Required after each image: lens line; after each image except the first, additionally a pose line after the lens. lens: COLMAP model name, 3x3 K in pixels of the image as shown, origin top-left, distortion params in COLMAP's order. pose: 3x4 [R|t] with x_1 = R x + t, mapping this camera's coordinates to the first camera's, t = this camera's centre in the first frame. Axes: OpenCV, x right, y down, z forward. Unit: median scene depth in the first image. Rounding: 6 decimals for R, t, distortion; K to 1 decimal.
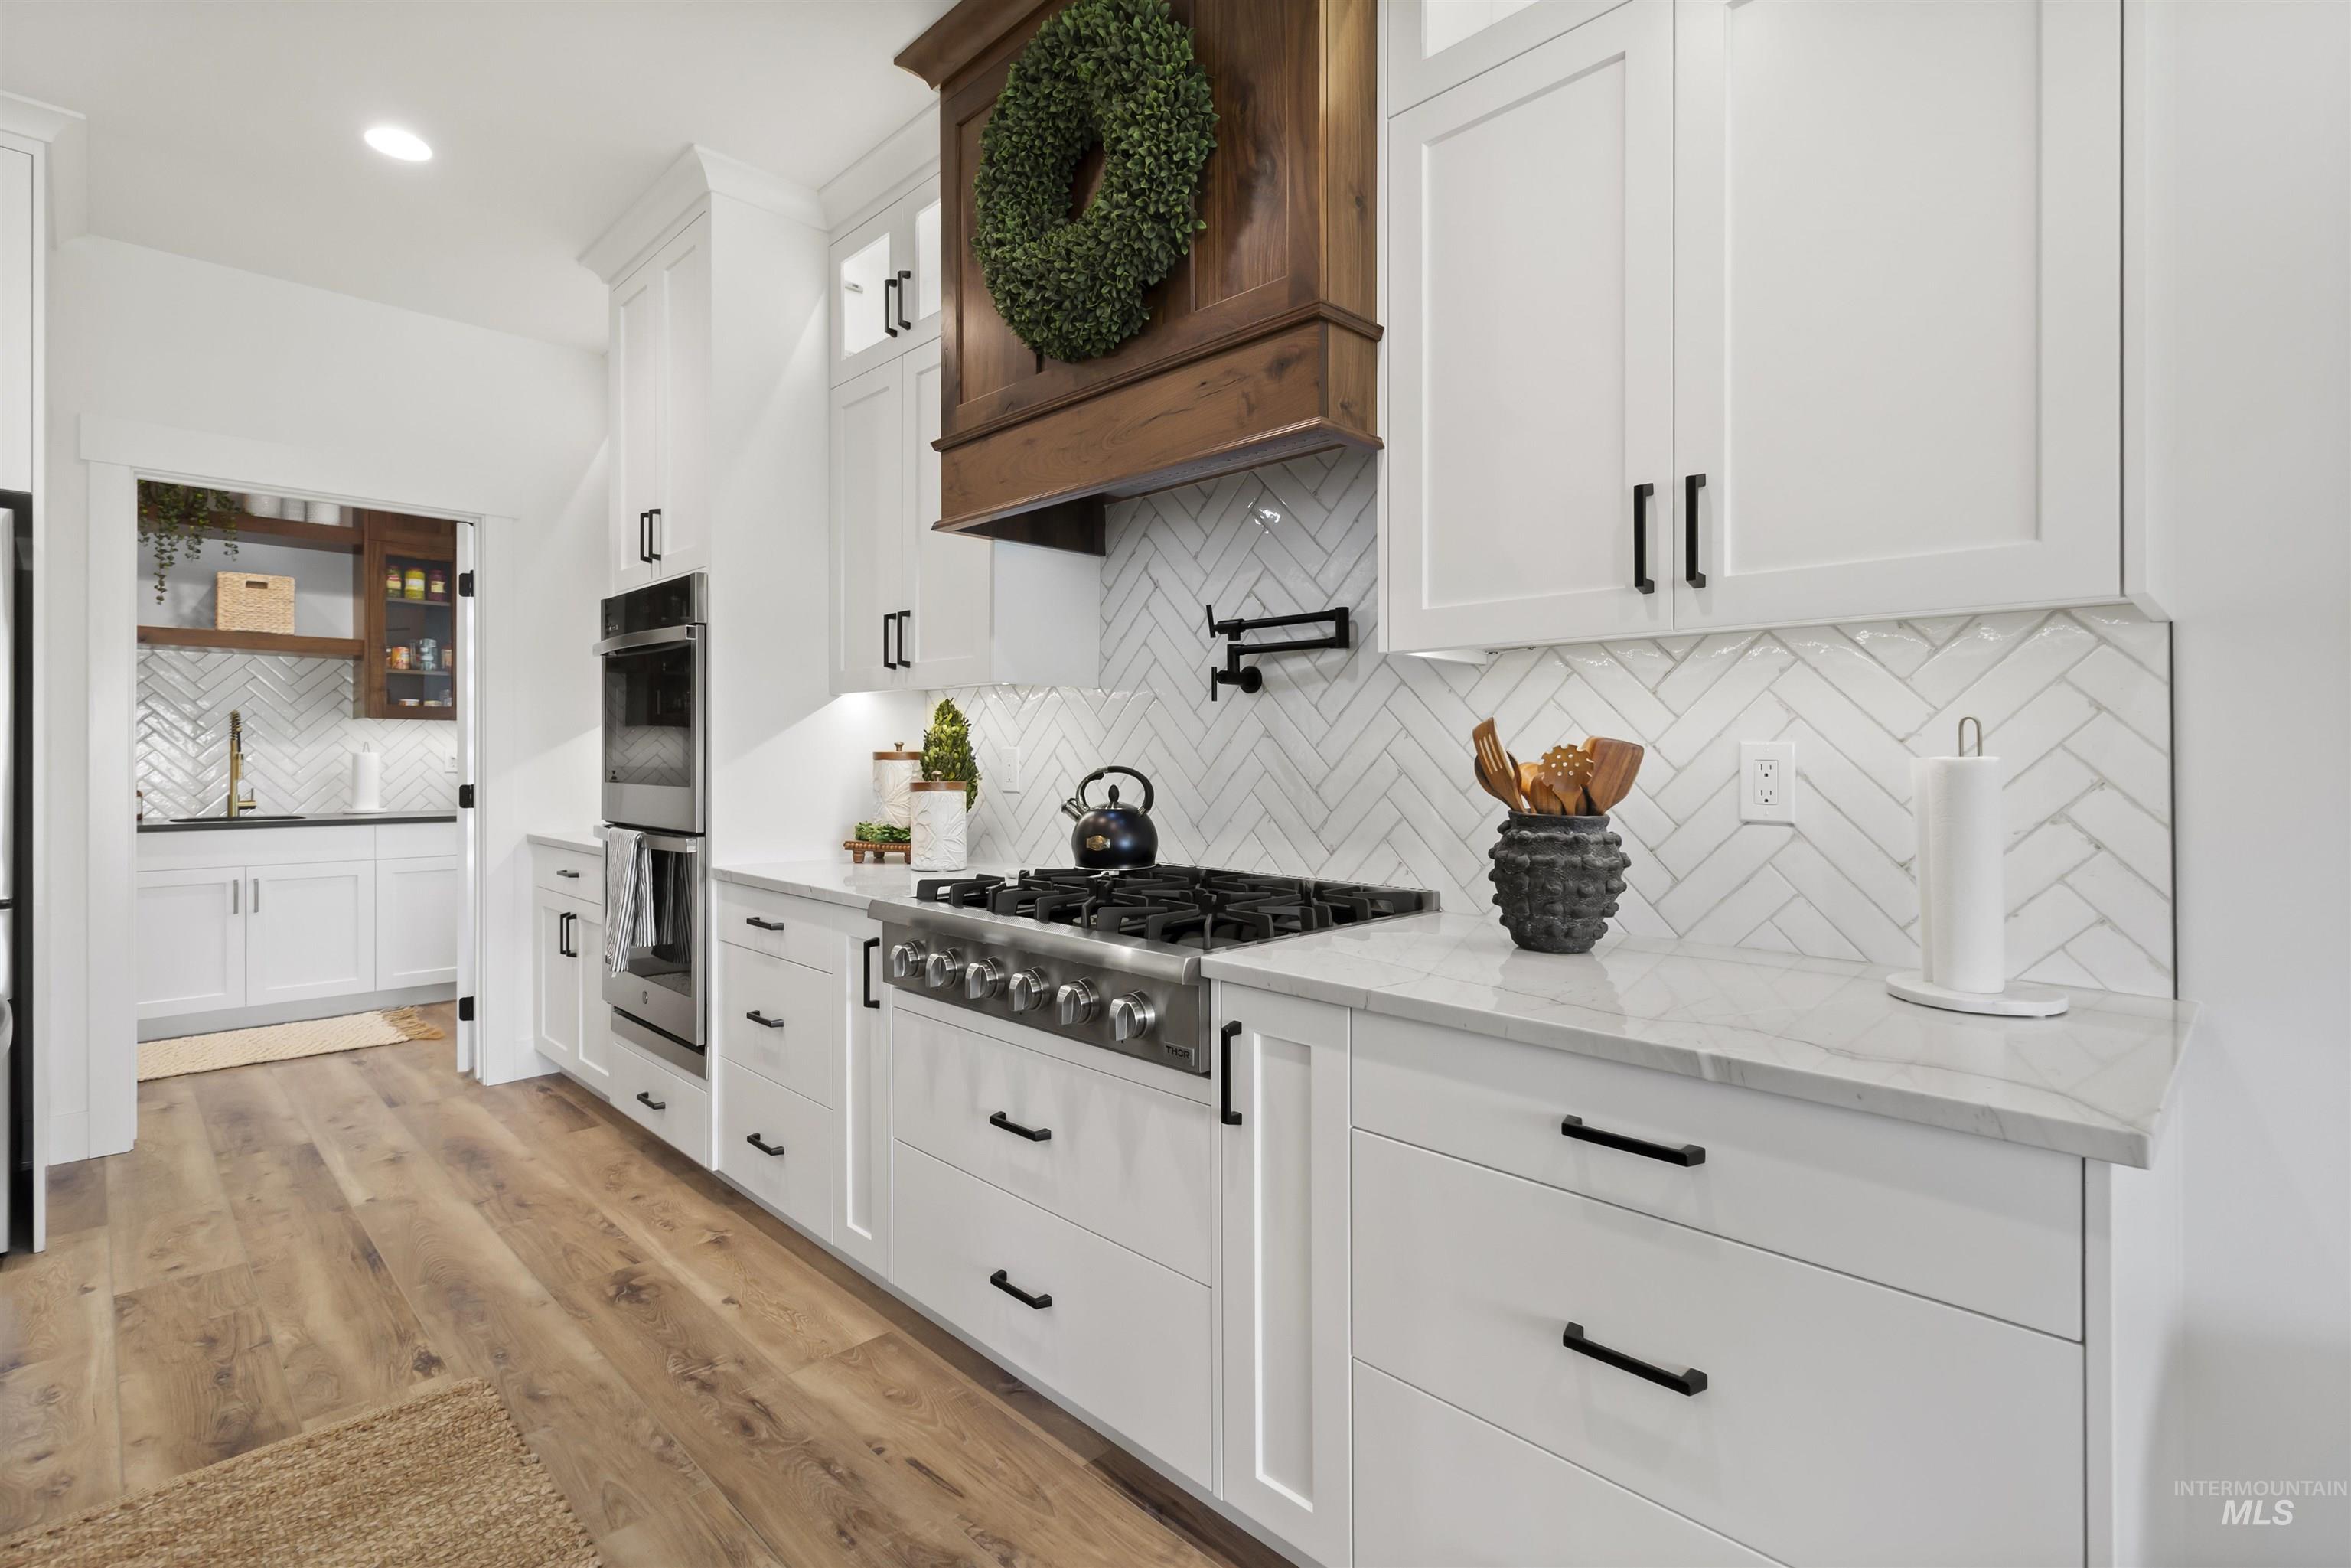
lens RADIAL K [[1106.7, 0, 1175.9], [0, 1106.7, 768.5], [0, 0, 1]] dist [0.006072, -0.002232]
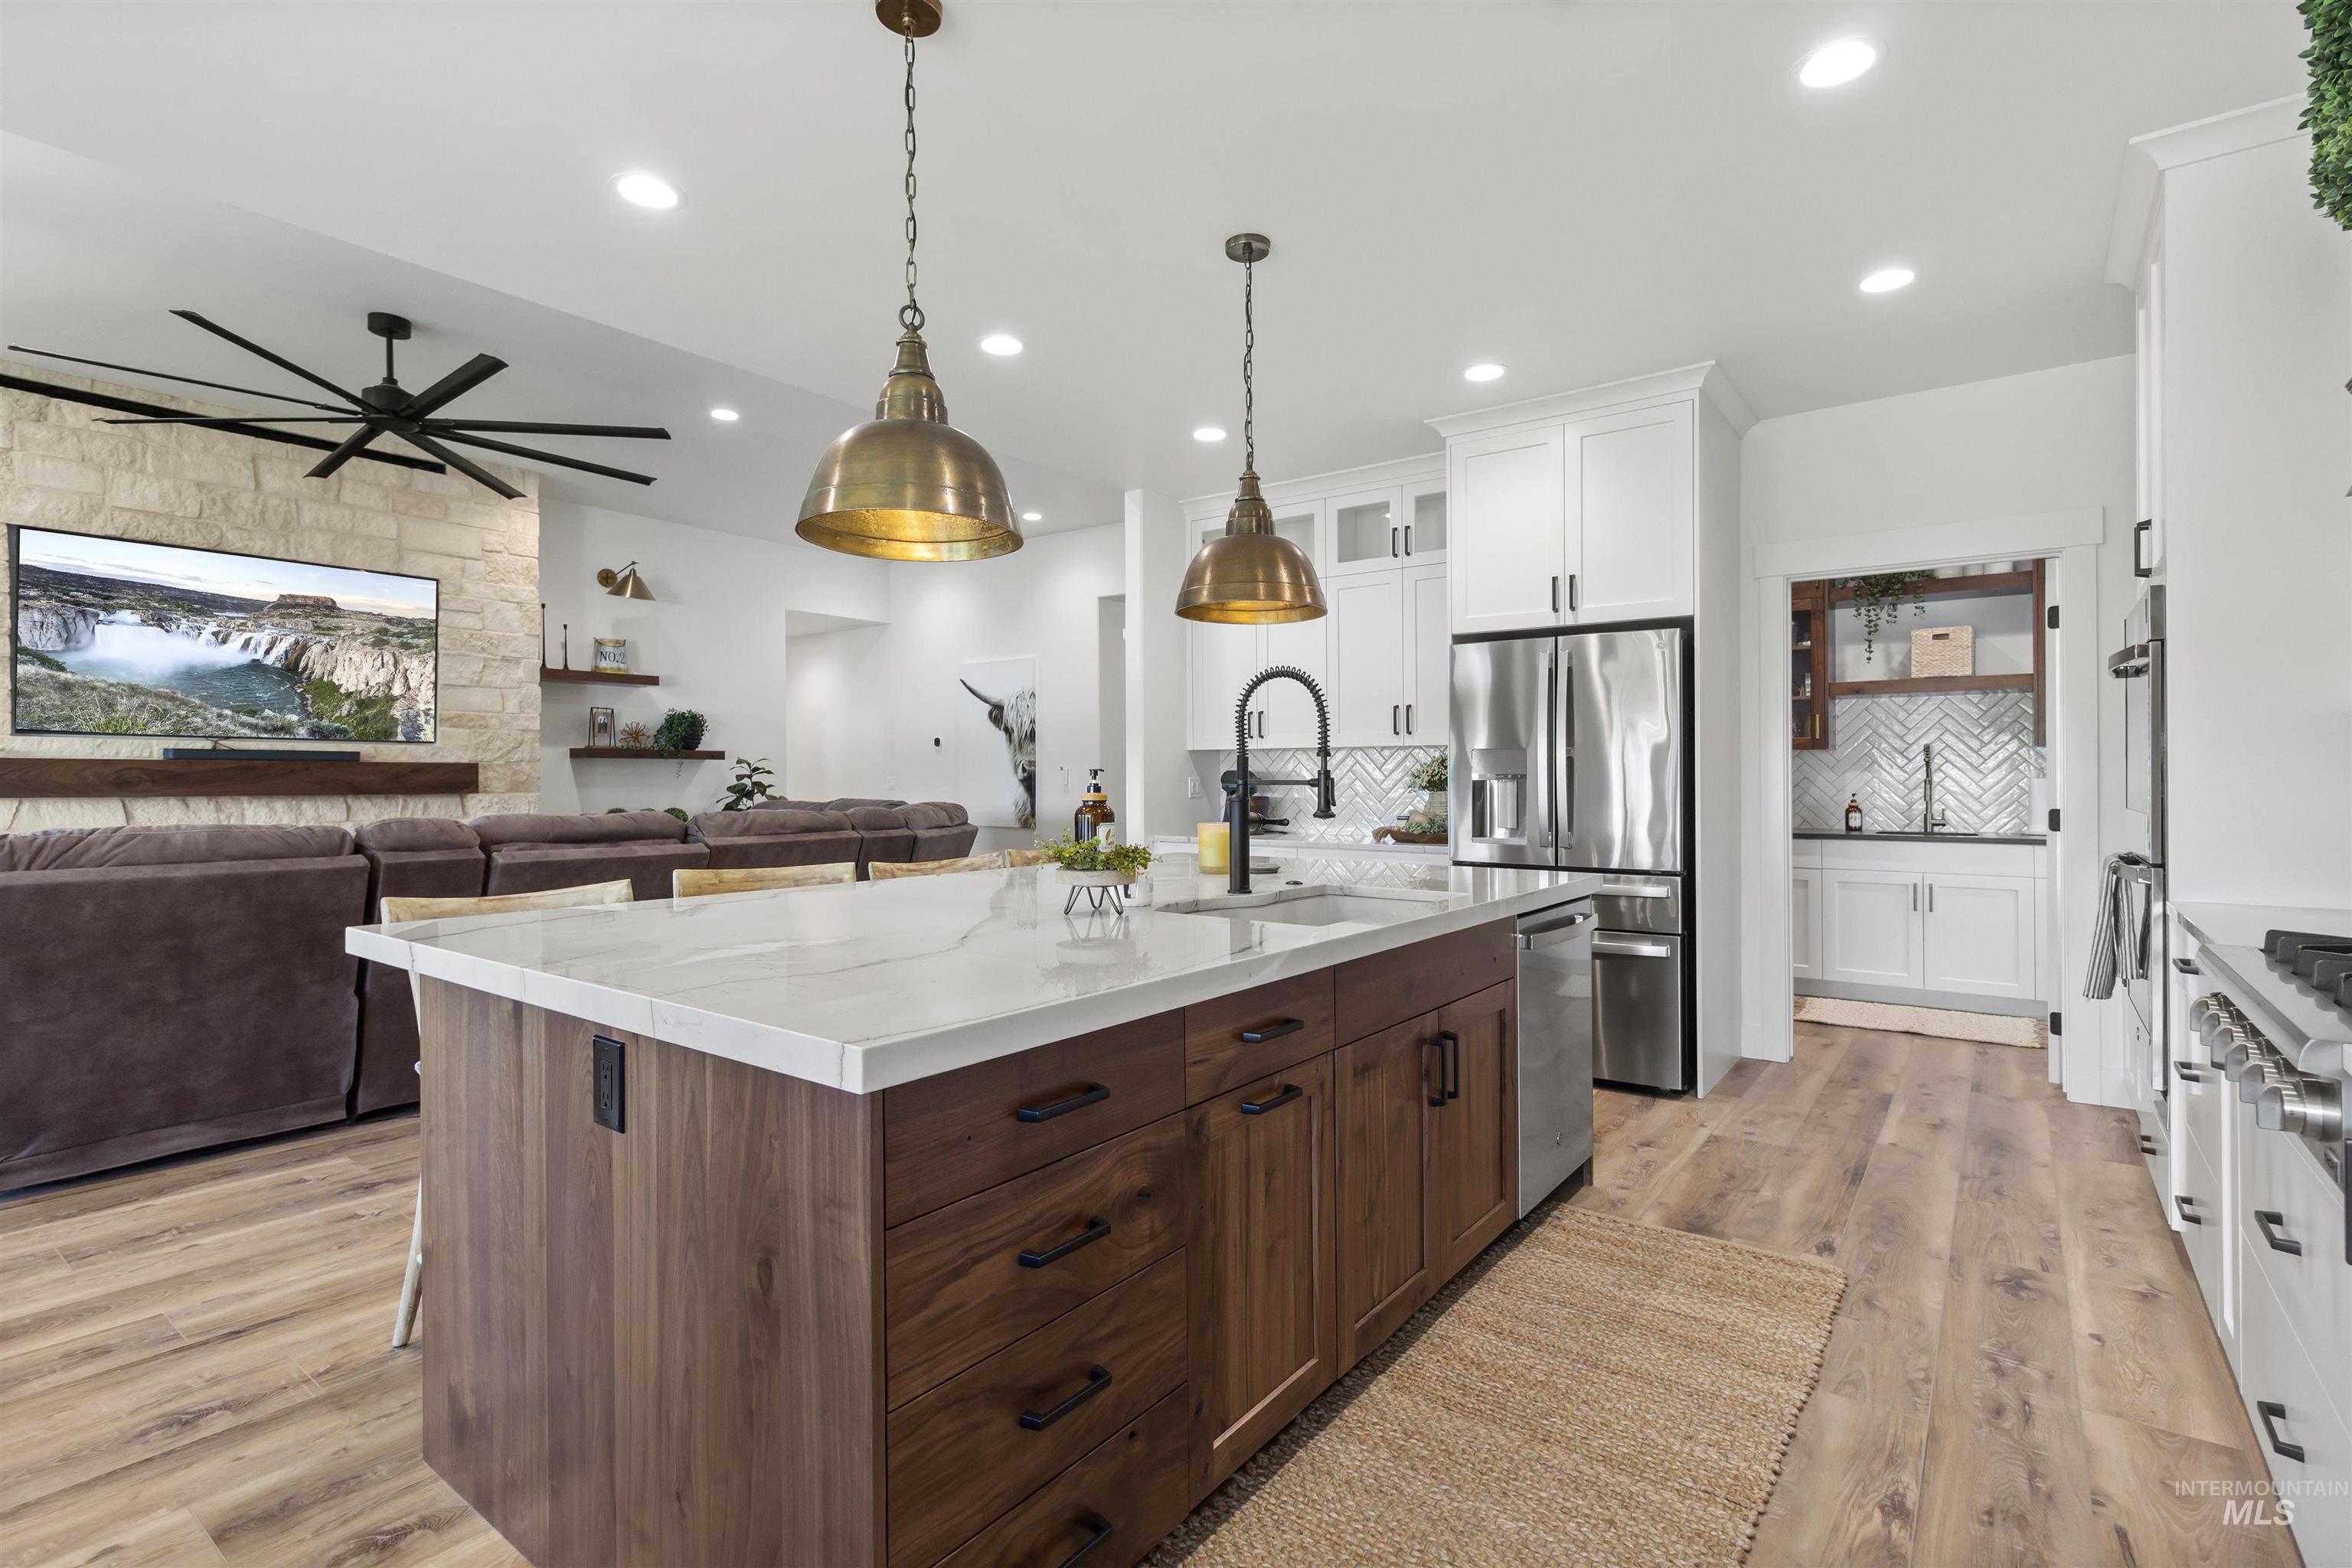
lens RADIAL K [[1107.2, 0, 1178.9], [0, 1107.2, 770.6], [0, 0, 1]] dist [0.006072, -0.002232]
pose [[0.142110, -0.009563, -0.989805, 0.470278], [-0.010998, 0.999876, -0.011239, 0.000261], [0.989790, 0.012483, 0.141987, 0.054564]]
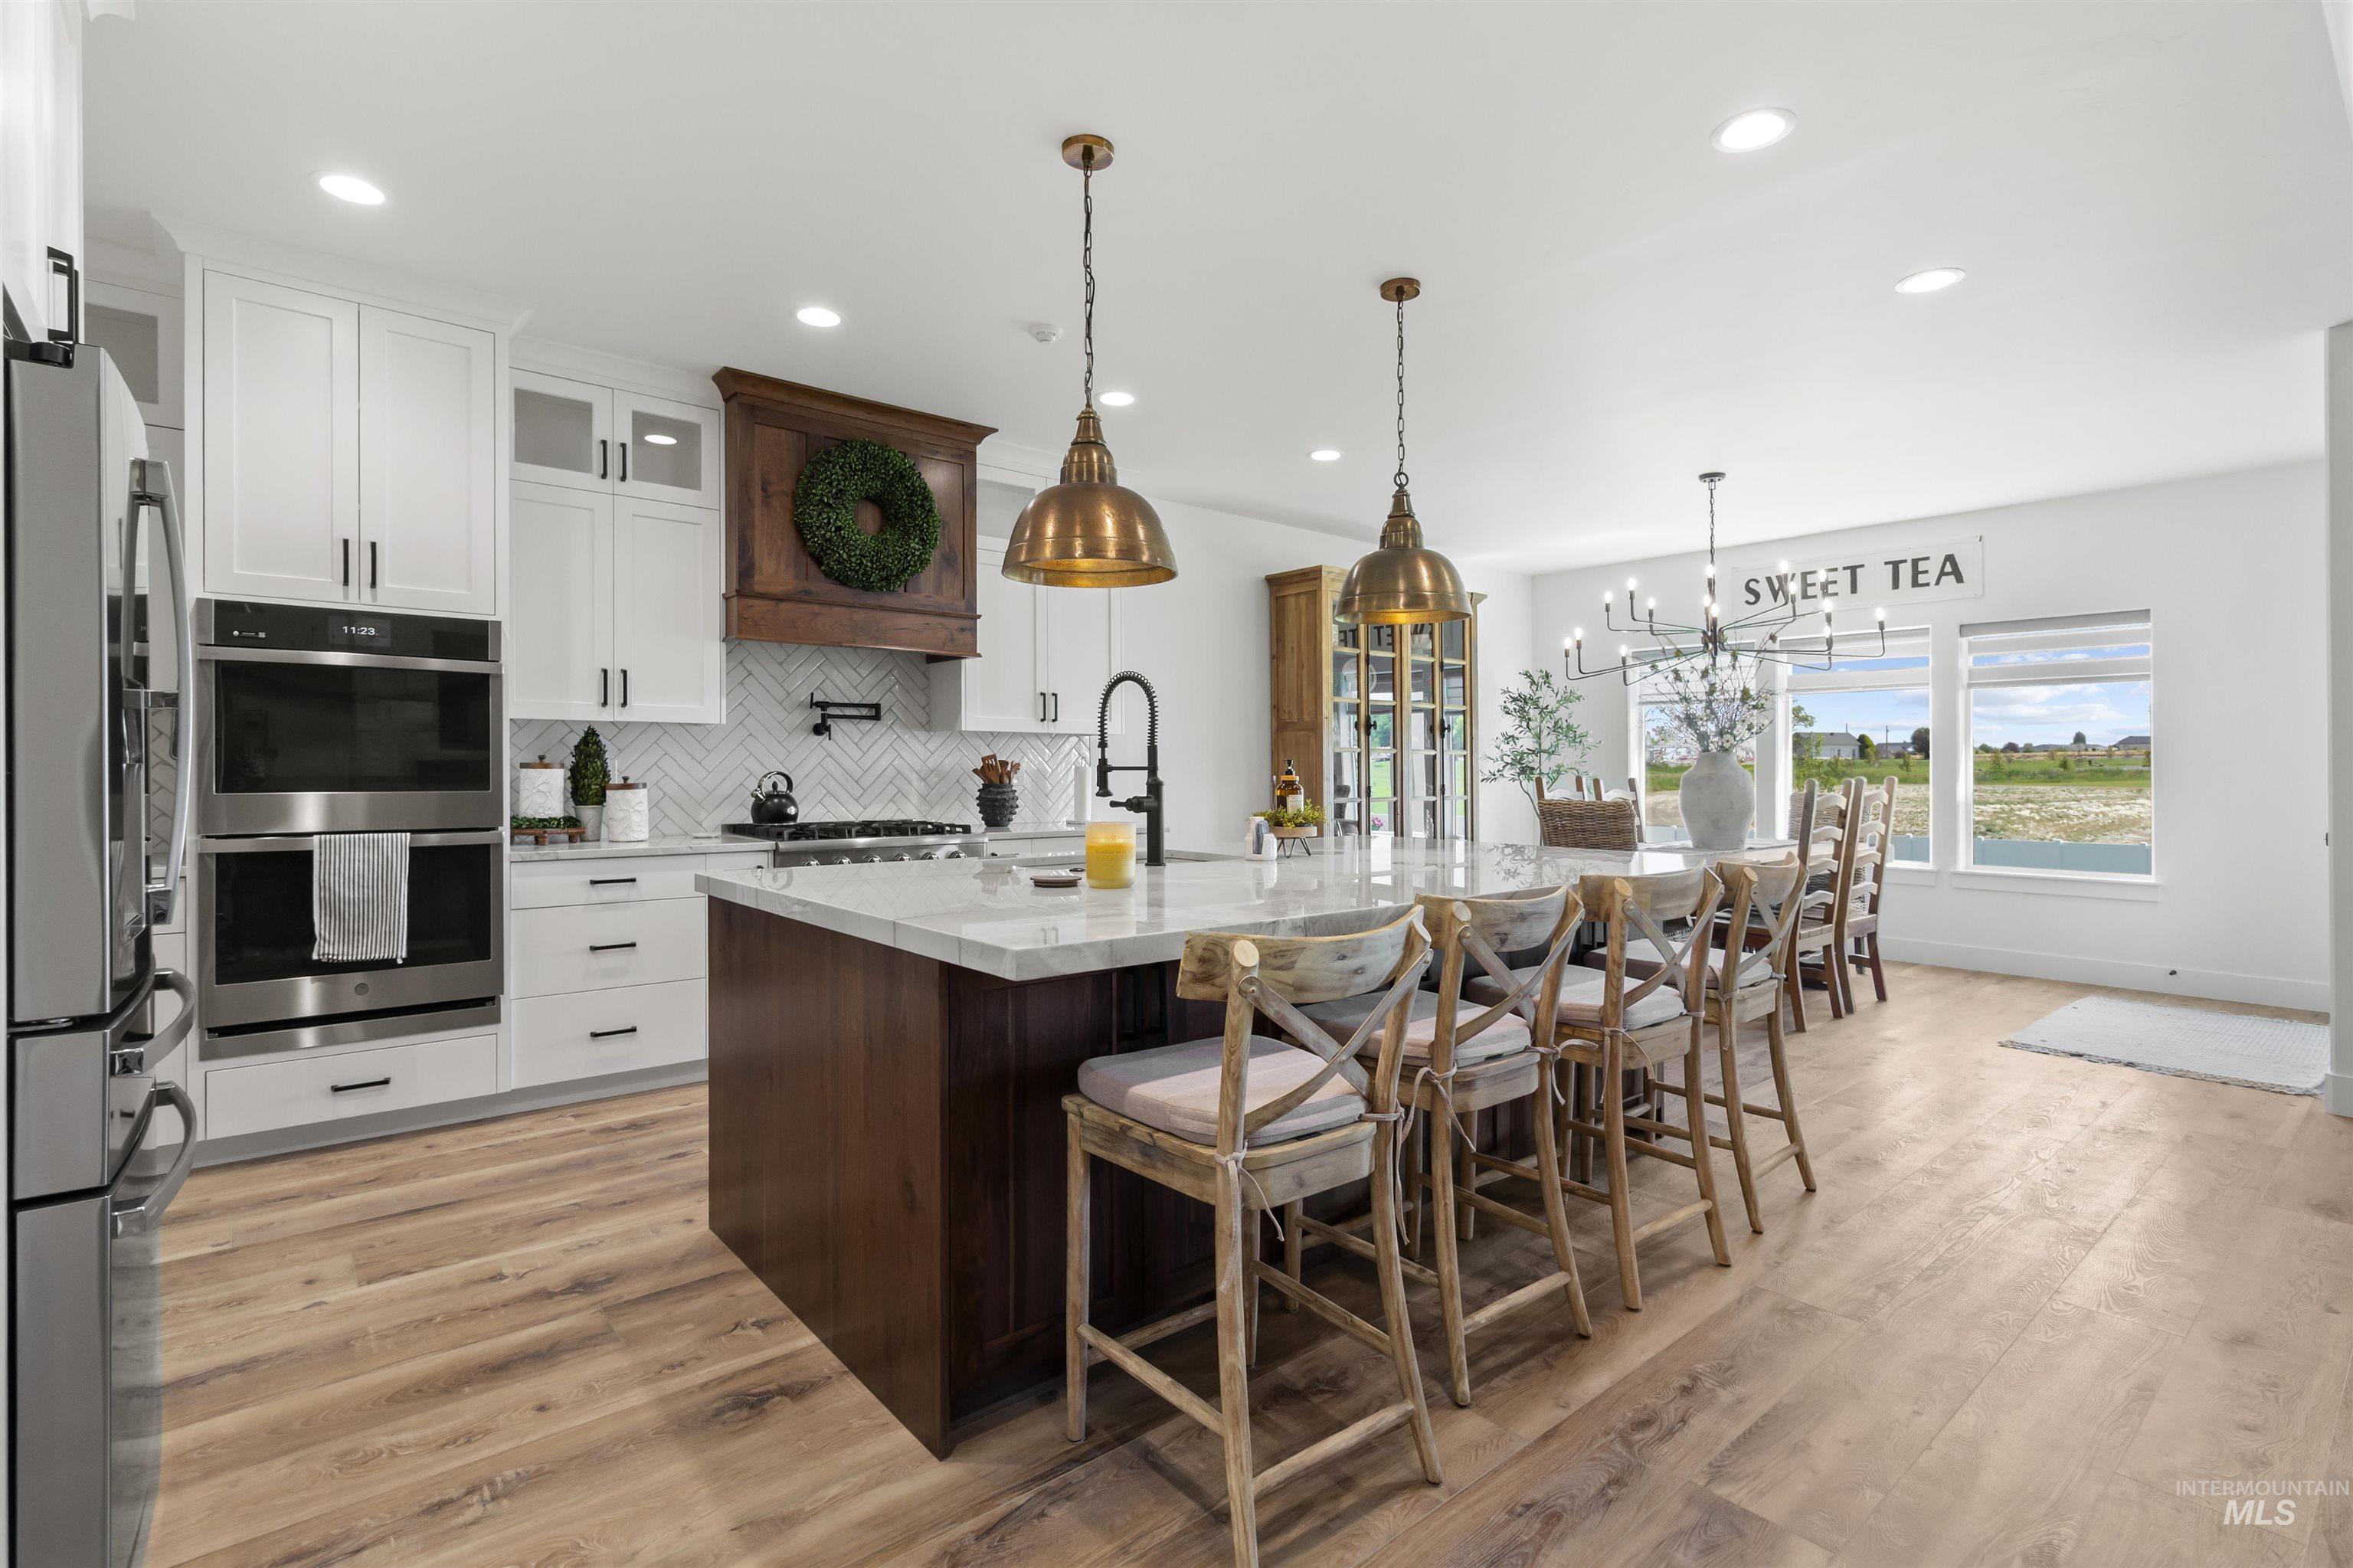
lens RADIAL K [[1107.7, 0, 1197.1], [0, 1107.7, 768.6], [0, 0, 1]] dist [0.006072, -0.002232]
pose [[0.071549, -0.002632, 0.997434, -2.029112], [0.010464, 0.999943, 0.001888, -0.003302], [-0.997382, 0.010302, 0.071573, 0.144247]]
